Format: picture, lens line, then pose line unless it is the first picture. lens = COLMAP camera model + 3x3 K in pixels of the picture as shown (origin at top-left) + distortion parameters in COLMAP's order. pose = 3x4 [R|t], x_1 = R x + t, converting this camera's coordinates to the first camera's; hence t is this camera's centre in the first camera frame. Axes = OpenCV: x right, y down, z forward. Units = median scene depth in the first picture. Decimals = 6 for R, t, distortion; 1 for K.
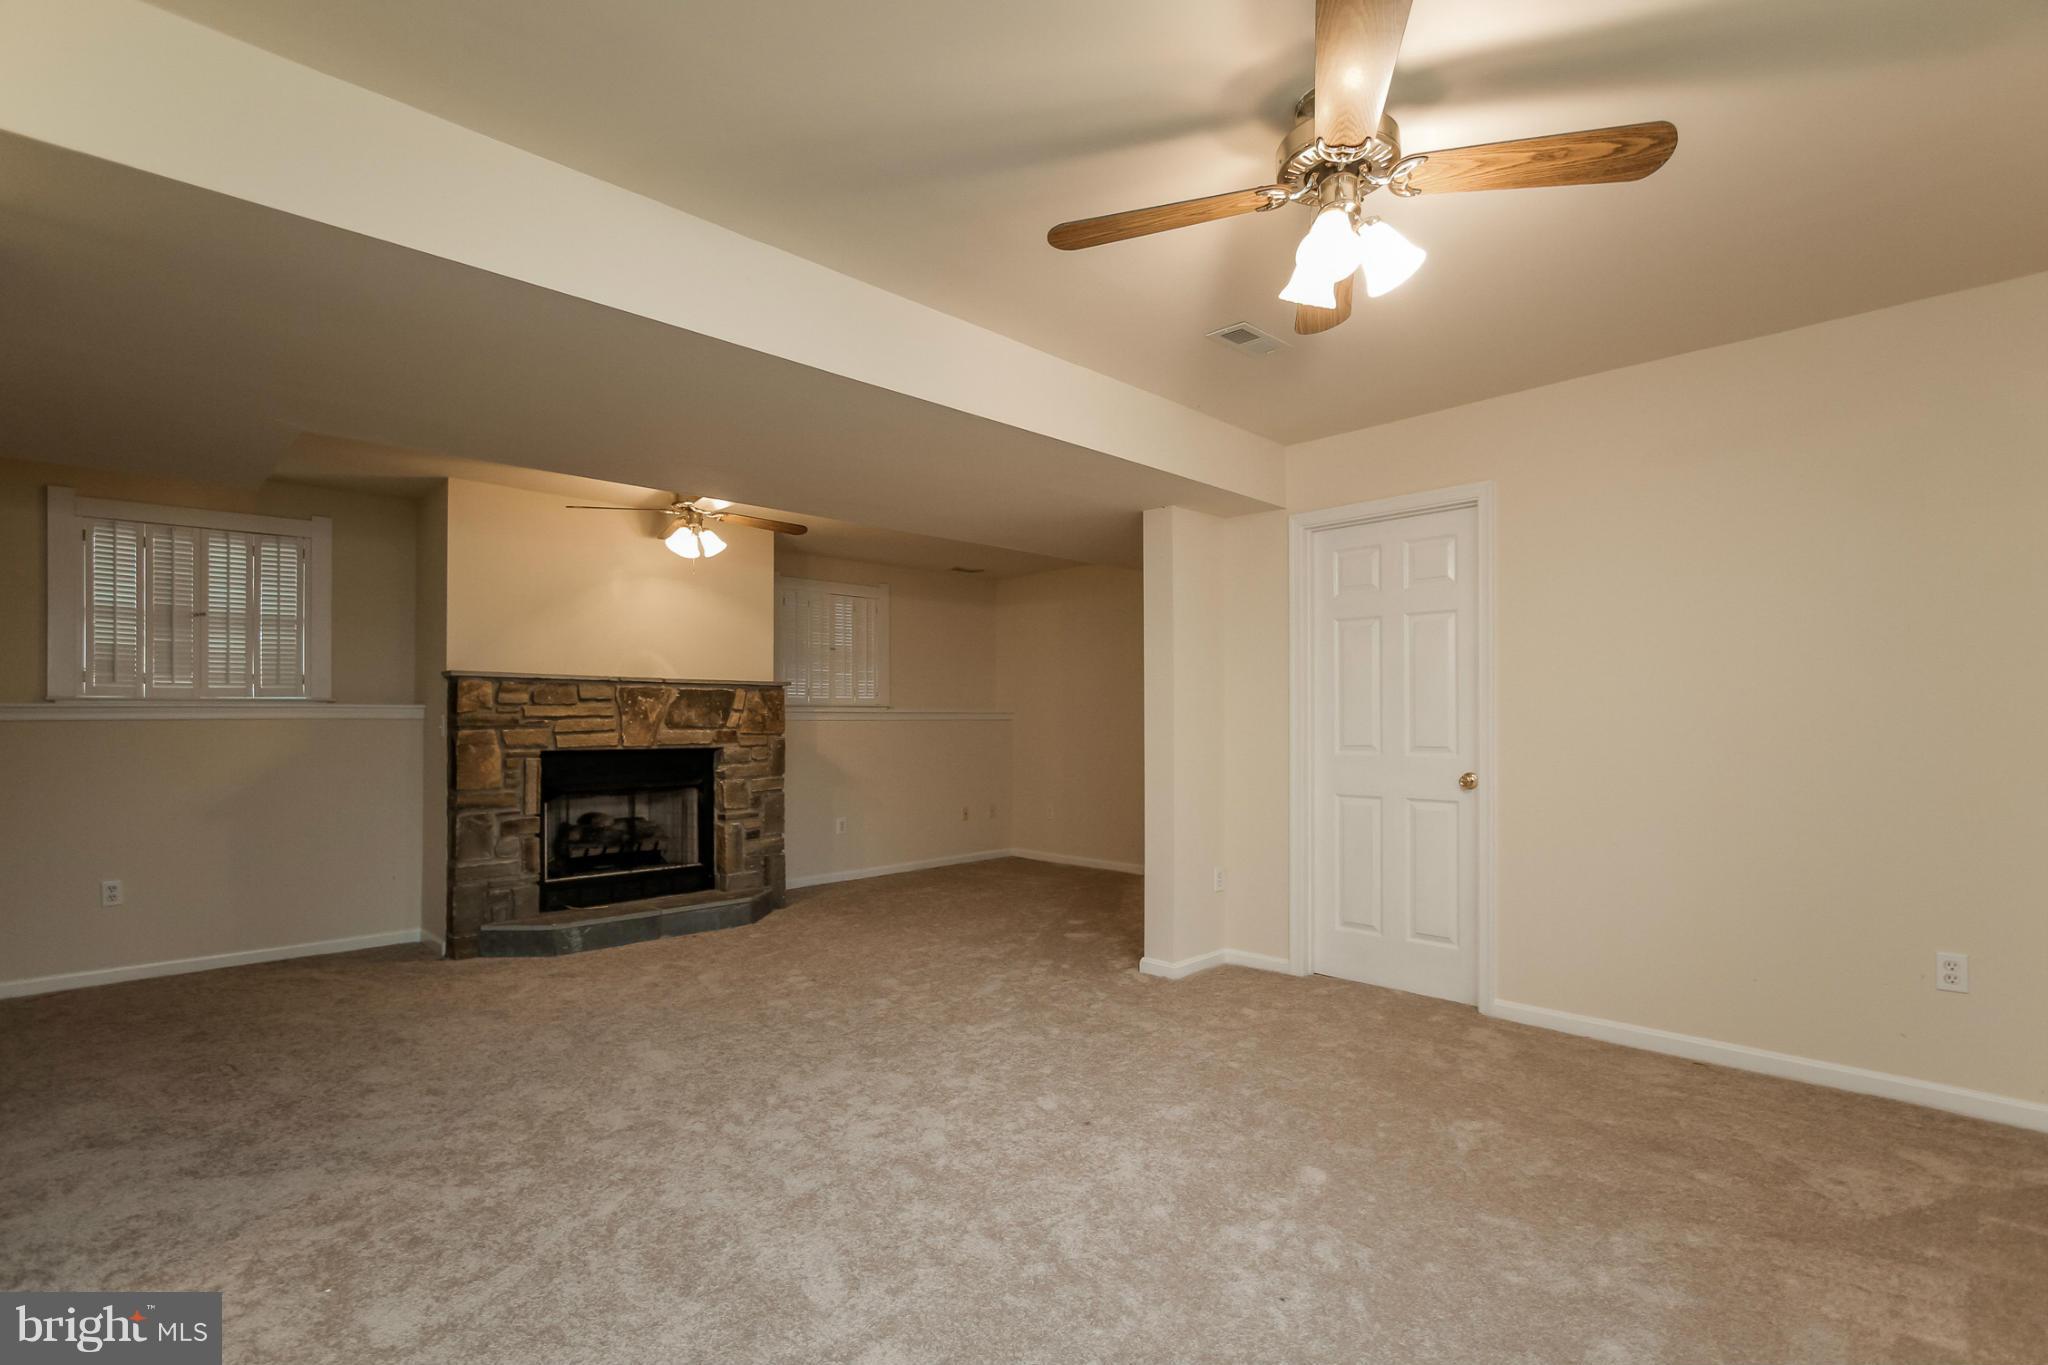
lens RADIAL K [[947.5, 0, 1020.5], [0, 947.5, 712.7], [0, 0, 1]] dist [-0.014766, 0.000100]
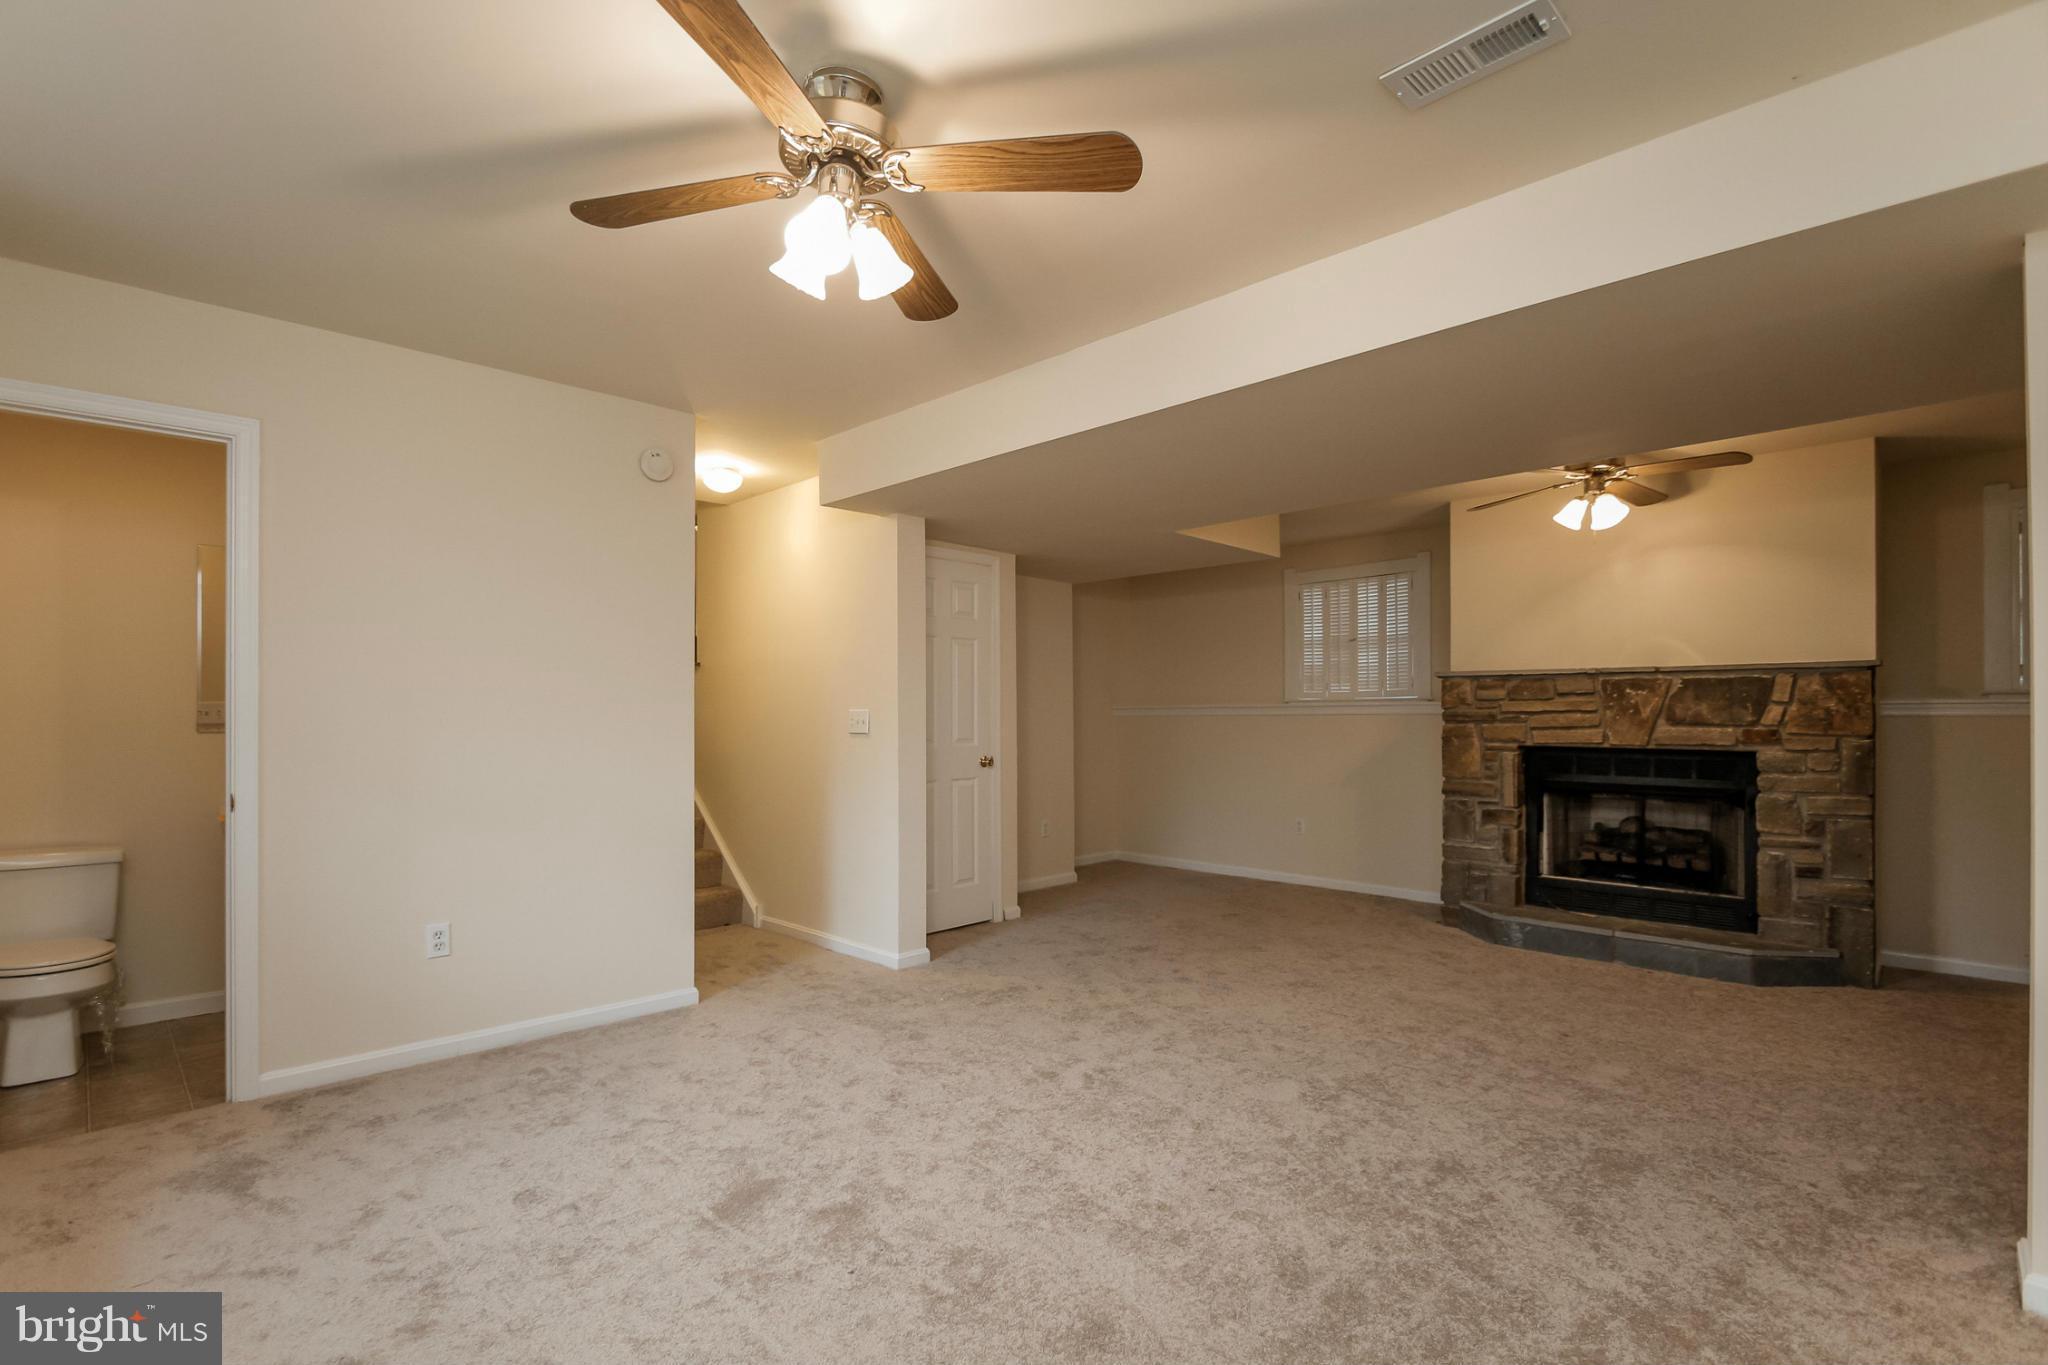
lens RADIAL K [[947.5, 0, 1020.5], [0, 947.5, 712.7], [0, 0, 1]] dist [-0.014766, 0.000100]
pose [[0.005820, 0.000257, -0.999983, 0.504200], [0.008675, 0.999962, 0.000308, 0.000140], [0.999945, -0.008676, 0.005818, 0.449510]]
